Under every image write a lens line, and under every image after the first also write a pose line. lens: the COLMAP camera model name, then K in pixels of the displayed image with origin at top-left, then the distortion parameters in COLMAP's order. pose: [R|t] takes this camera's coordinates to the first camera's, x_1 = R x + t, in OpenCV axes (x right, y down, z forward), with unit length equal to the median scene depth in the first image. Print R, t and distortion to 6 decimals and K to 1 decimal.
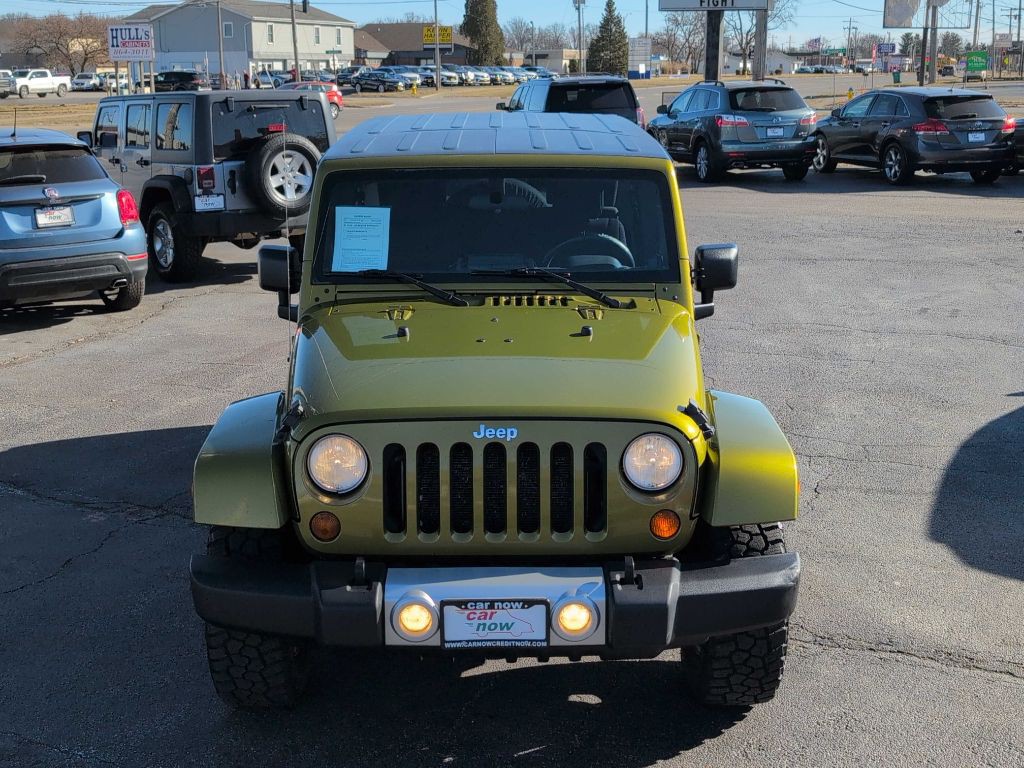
lens RADIAL K [[1310.6, 0, 496.4], [0, 1310.6, 372.2], [0, 0, 1]] dist [0.009303, 0.000000]
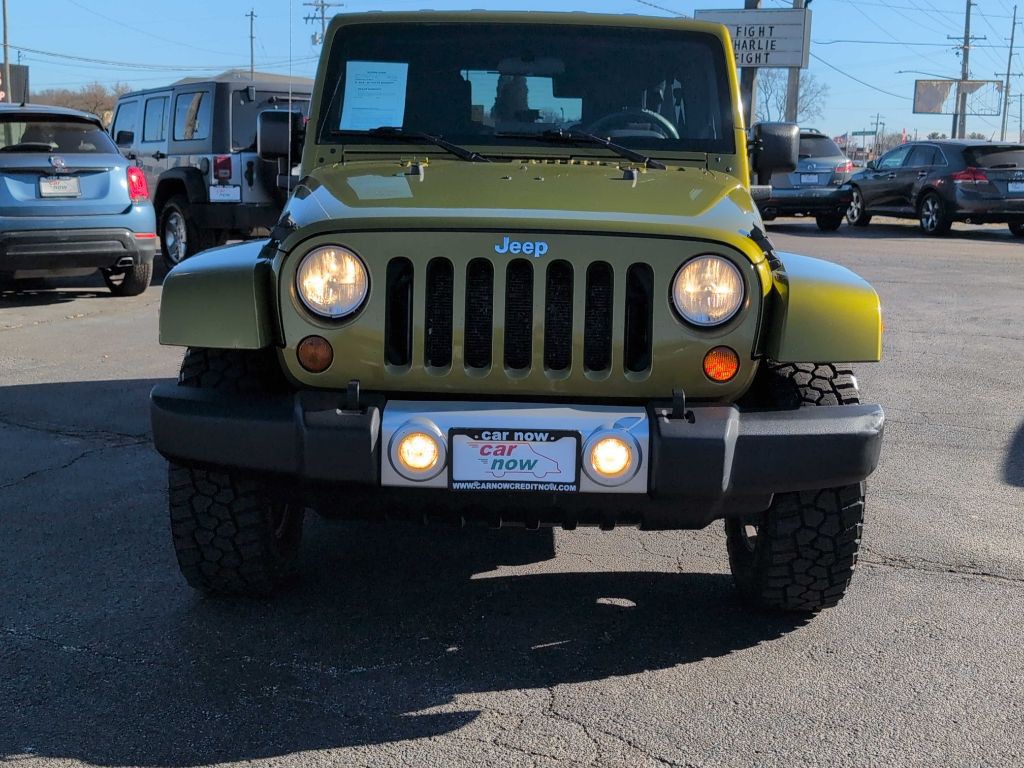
lens RADIAL K [[1310.6, 0, 504.7], [0, 1310.6, 378.6], [0, 0, 1]] dist [0.009303, 0.000000]
pose [[0.999468, 0.030831, -0.010621, 0.000051], [-0.031408, 0.997744, -0.059330, 0.145912], [0.008768, 0.059632, 0.998182, 0.135896]]
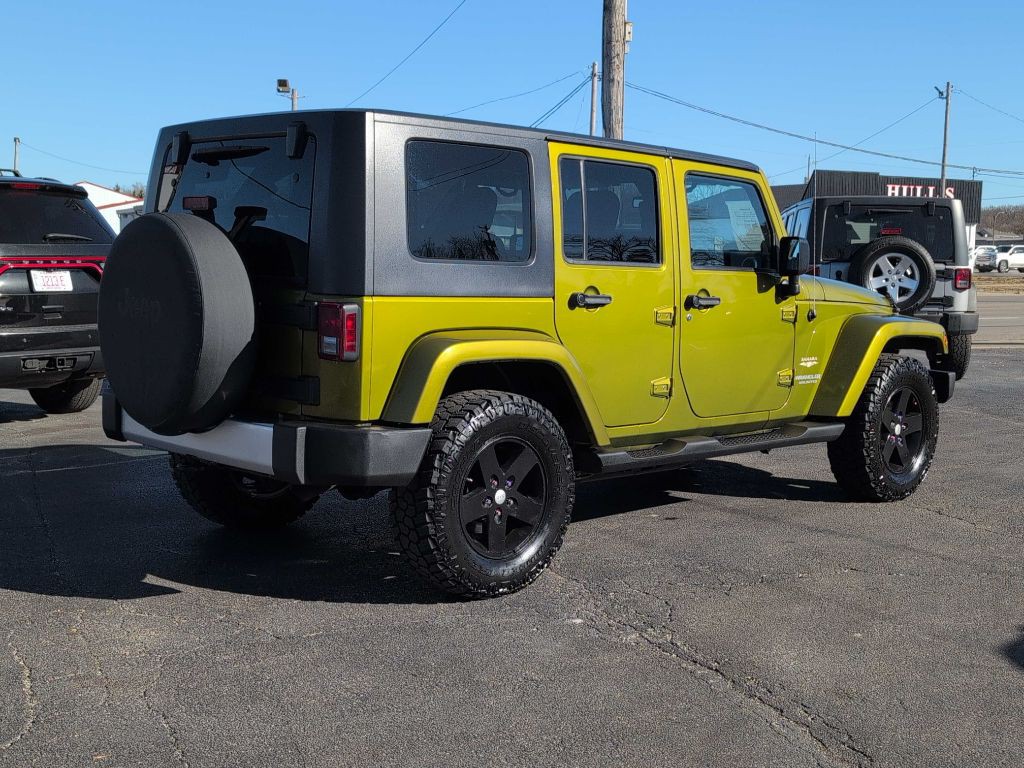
lens RADIAL K [[1310.6, 0, 503.5], [0, 1310.6, 377.6], [0, 0, 1]] dist [0.009303, 0.000000]
pose [[0.739760, 0.075881, -0.668578, 0.759292], [-0.164379, 0.983895, -0.070212, 0.108166], [0.652483, 0.161840, 0.740320, 0.240683]]
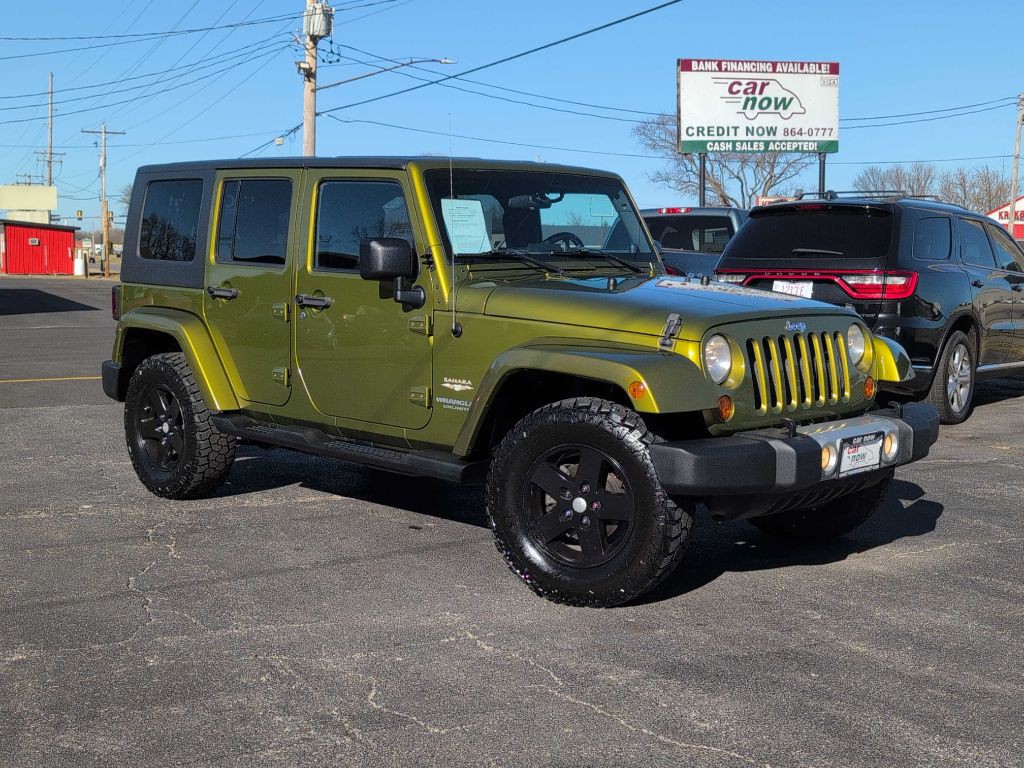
lens RADIAL K [[1310.6, 0, 499.2], [0, 1310.6, 393.0], [0, 0, 1]] dist [0.009303, 0.000000]
pose [[-0.667164, 0.073768, -0.741250, 0.906448], [-0.175253, 0.951609, 0.252440, -0.340778], [0.724002, 0.298325, -0.621951, 2.178760]]
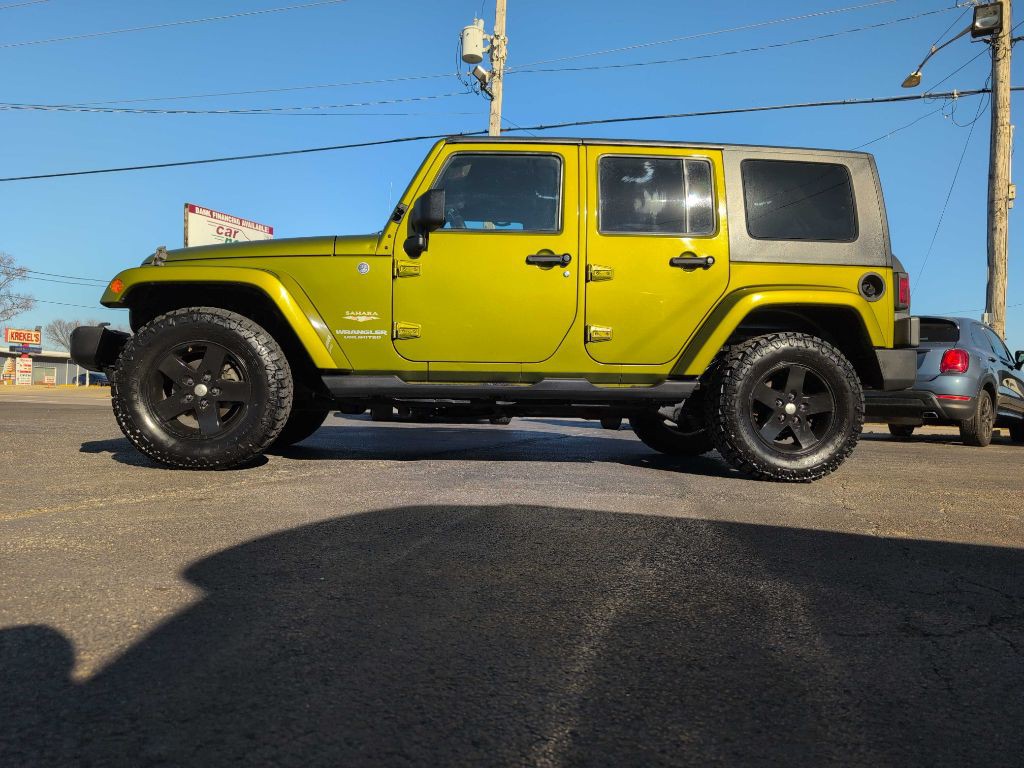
lens RADIAL K [[739.9, 0, 514.5], [0, 739.9, 384.8], [0, 0, 1]] dist [0.001487, 0.003829]
pose [[0.119885, -0.009850, -0.992739, 0.937054], [-0.256457, 0.965705, -0.040552, 0.094674], [0.959092, 0.259456, 0.113248, 1.134781]]
